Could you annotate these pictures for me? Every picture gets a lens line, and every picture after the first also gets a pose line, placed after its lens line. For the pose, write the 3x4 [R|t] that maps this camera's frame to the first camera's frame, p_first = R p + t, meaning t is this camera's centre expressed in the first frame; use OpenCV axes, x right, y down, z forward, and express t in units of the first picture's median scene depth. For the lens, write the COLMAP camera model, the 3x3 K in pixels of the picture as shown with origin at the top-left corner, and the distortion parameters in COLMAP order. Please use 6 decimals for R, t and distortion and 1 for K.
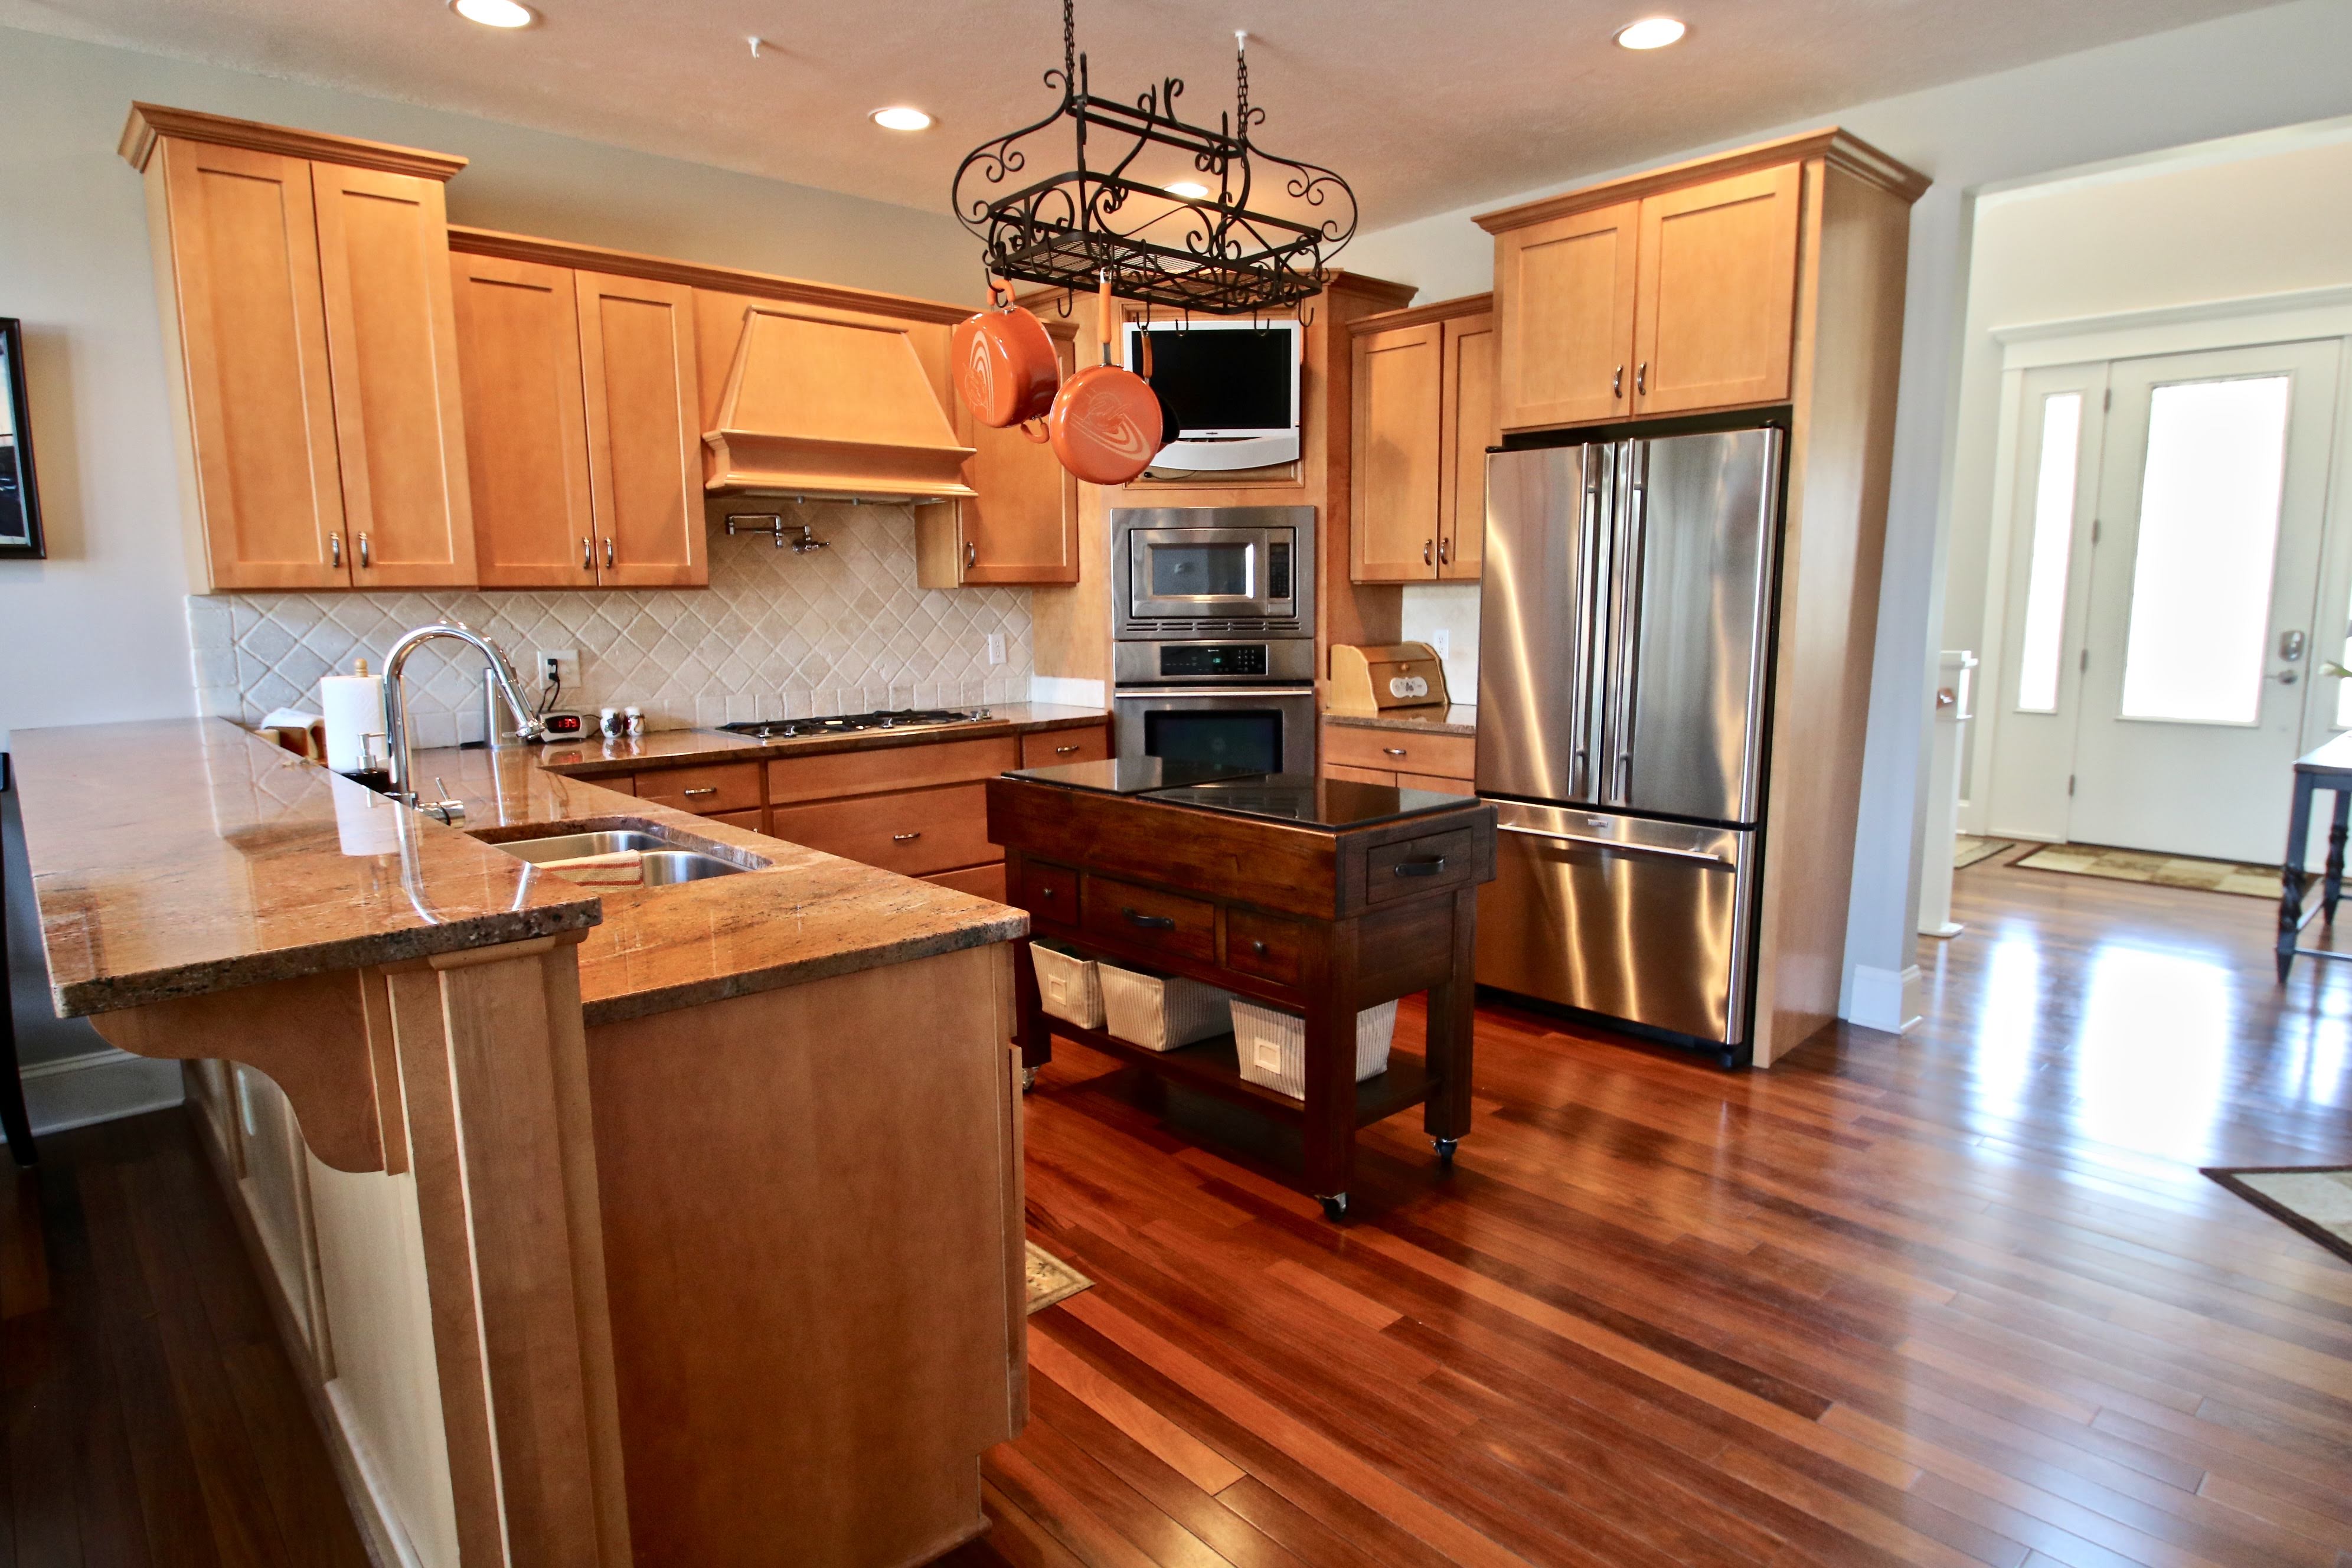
lens RADIAL K [[1325.8, 0, 1178.2], [0, 1325.8, 787.4], [0, 0, 1]] dist [-0.000518, -0.000093]
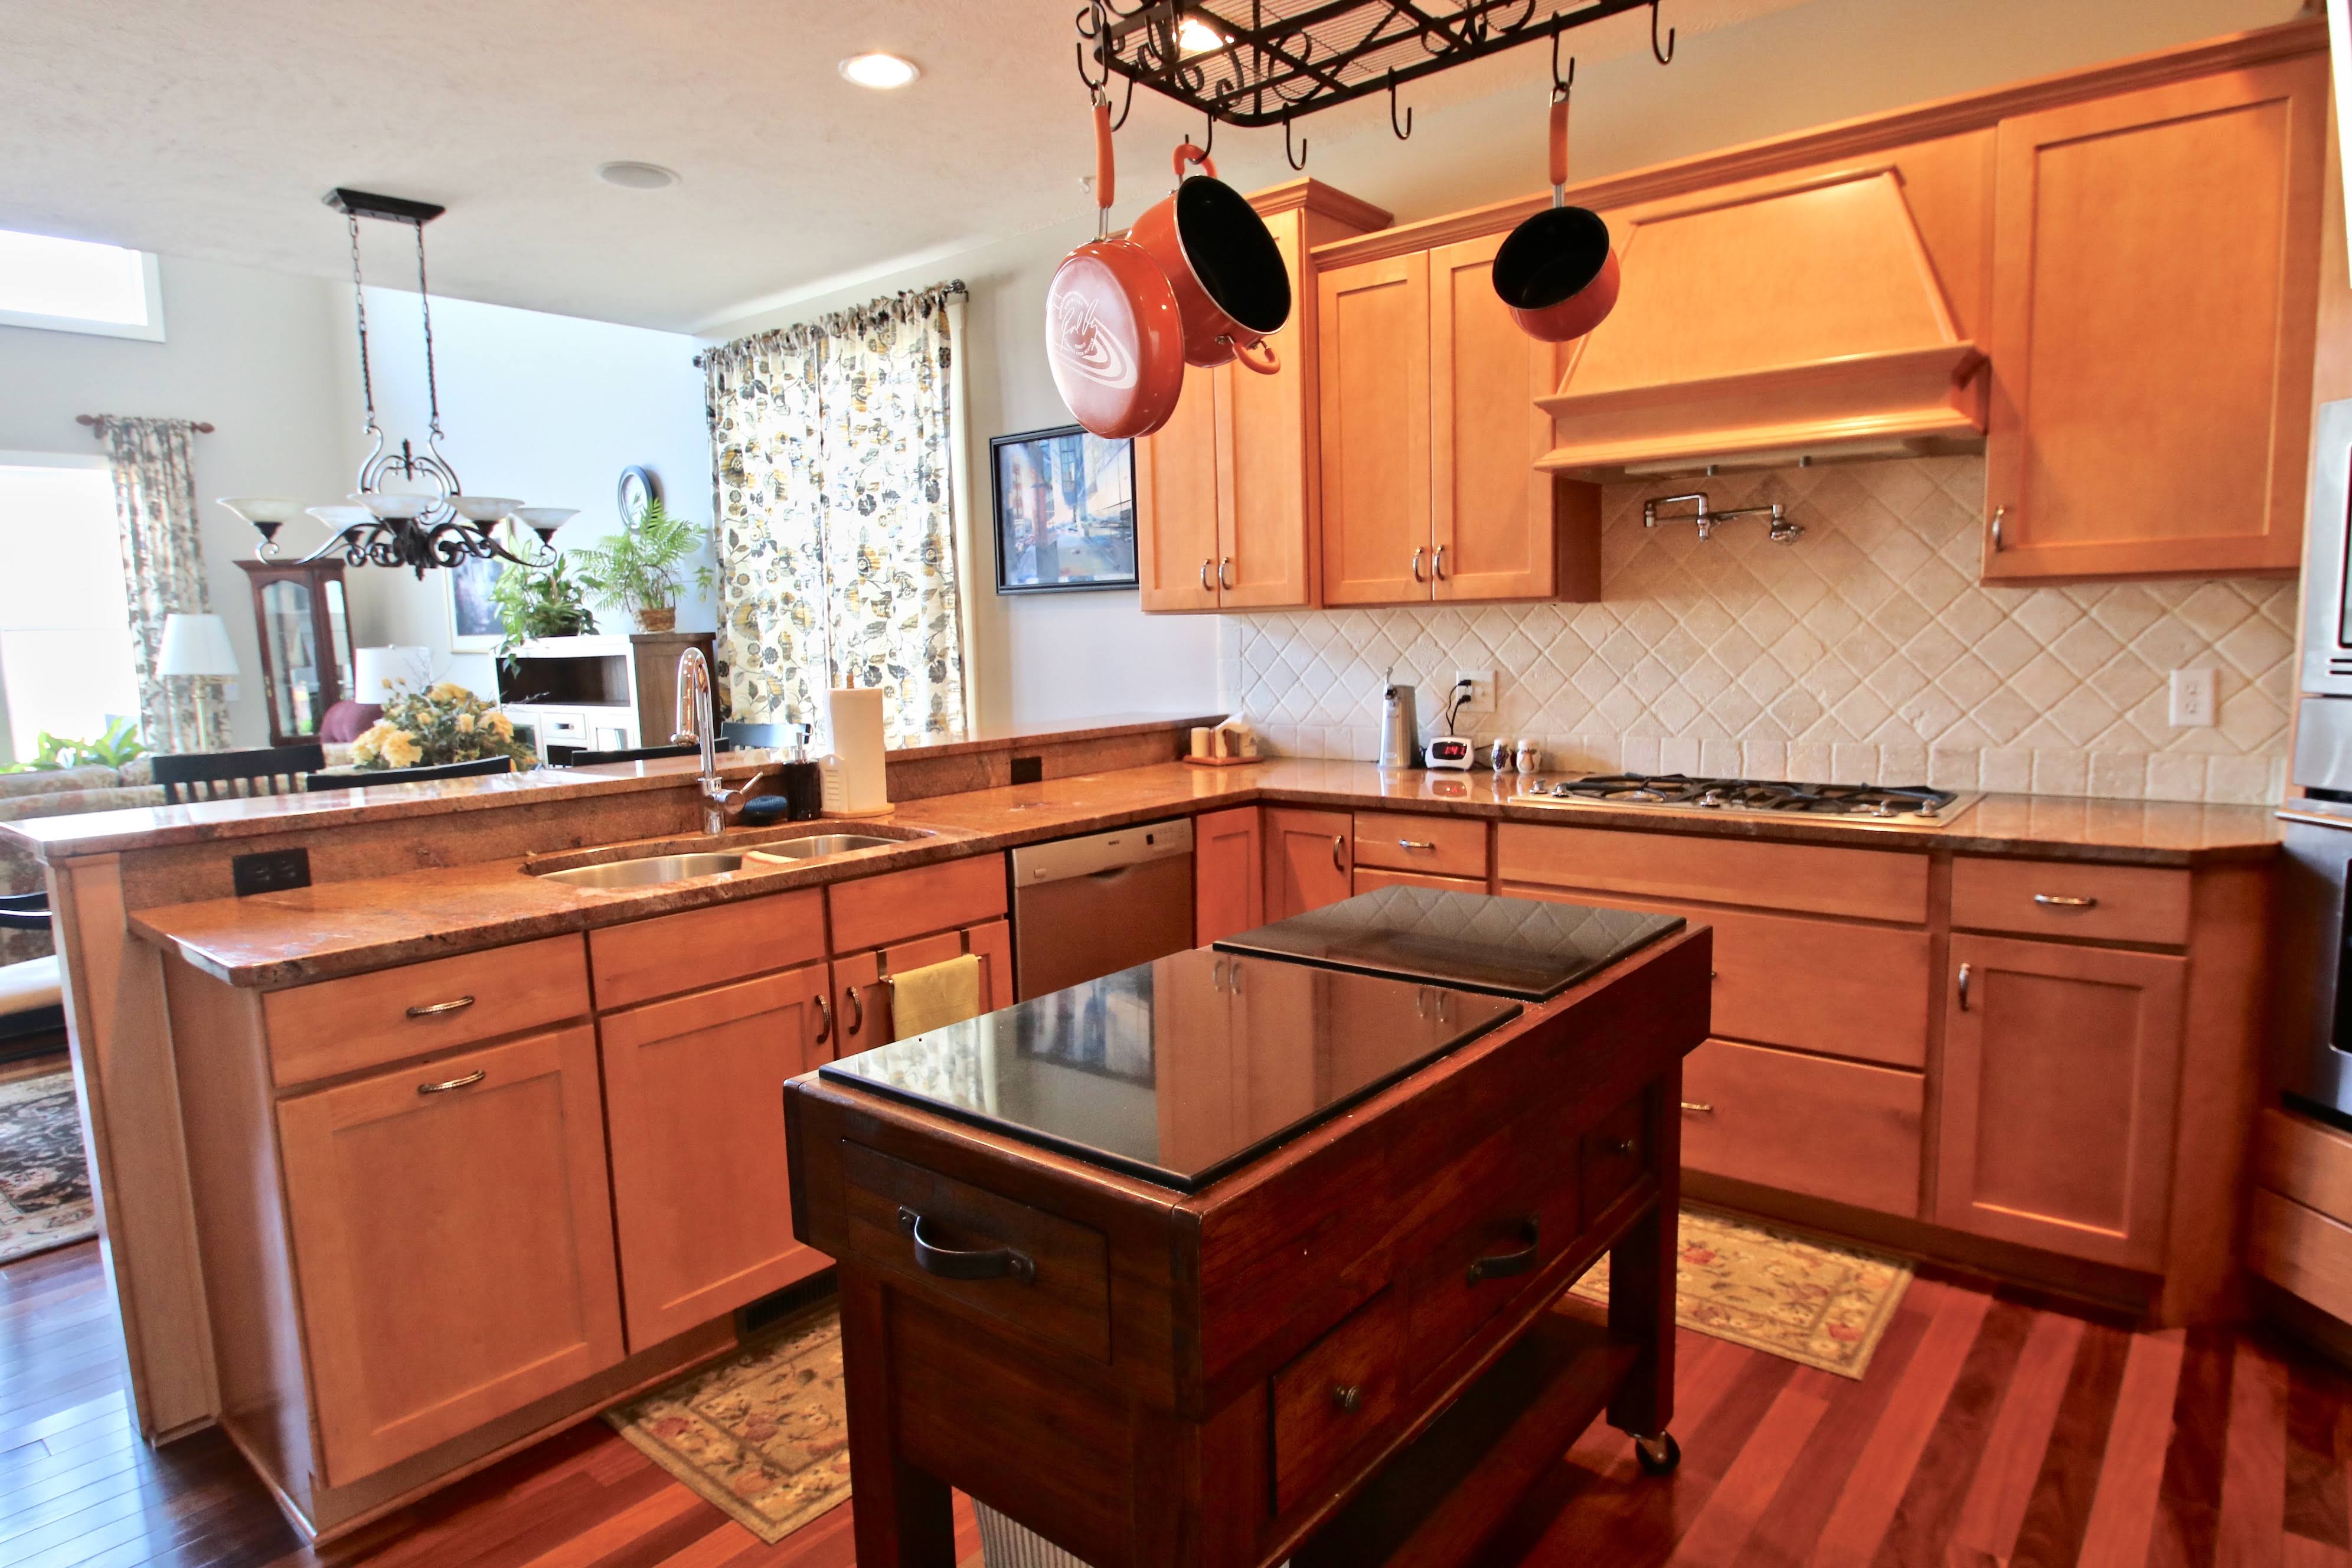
lens RADIAL K [[1325.8, 0, 1178.6], [0, 1325.8, 794.1], [0, 0, 1]] dist [-0.000518, -0.000093]
pose [[0.143172, 0.129046, -0.981249, 0.383146], [-0.122387, 0.986162, 0.111834, -0.090350], [0.982101, 0.104080, 0.156985, 0.623062]]
